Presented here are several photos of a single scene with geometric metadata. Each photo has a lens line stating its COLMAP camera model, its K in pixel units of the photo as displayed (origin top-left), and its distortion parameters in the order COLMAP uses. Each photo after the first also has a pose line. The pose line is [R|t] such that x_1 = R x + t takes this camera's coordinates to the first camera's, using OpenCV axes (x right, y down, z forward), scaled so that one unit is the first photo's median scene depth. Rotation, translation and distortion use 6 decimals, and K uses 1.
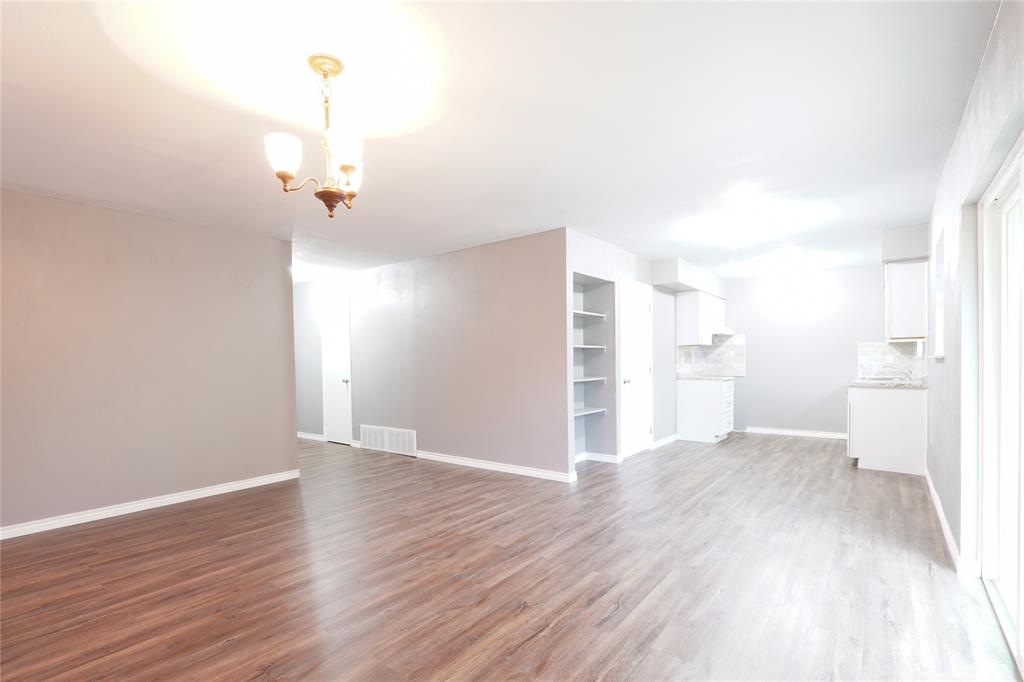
lens RADIAL K [[483.5, 0, 516.3], [0, 483.5, 372.2], [0, 0, 1]] dist [-0.001817, -0.000109]
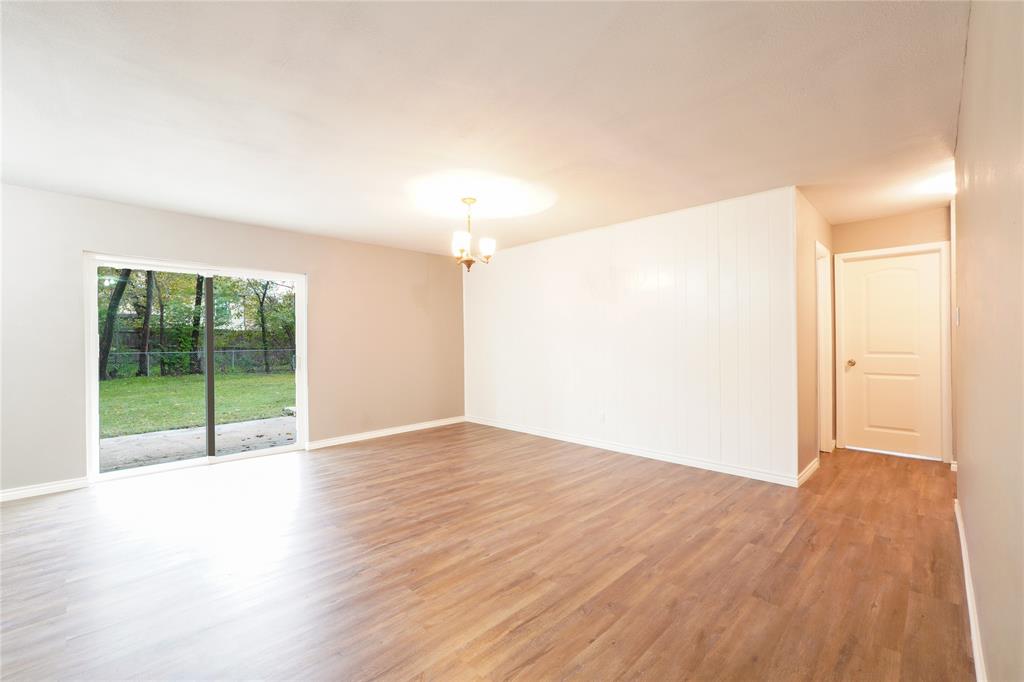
lens RADIAL K [[422.0, 0, 512.0], [0, 422.0, 341.0], [0, 0, 1]] dist [-0.000714, 0.000041]
pose [[-0.991844, 0.019116, 0.126013, -0.277454], [0.021818, 0.999560, 0.020102, -0.018987], [-0.125573, 0.022687, -0.991825, 0.979888]]
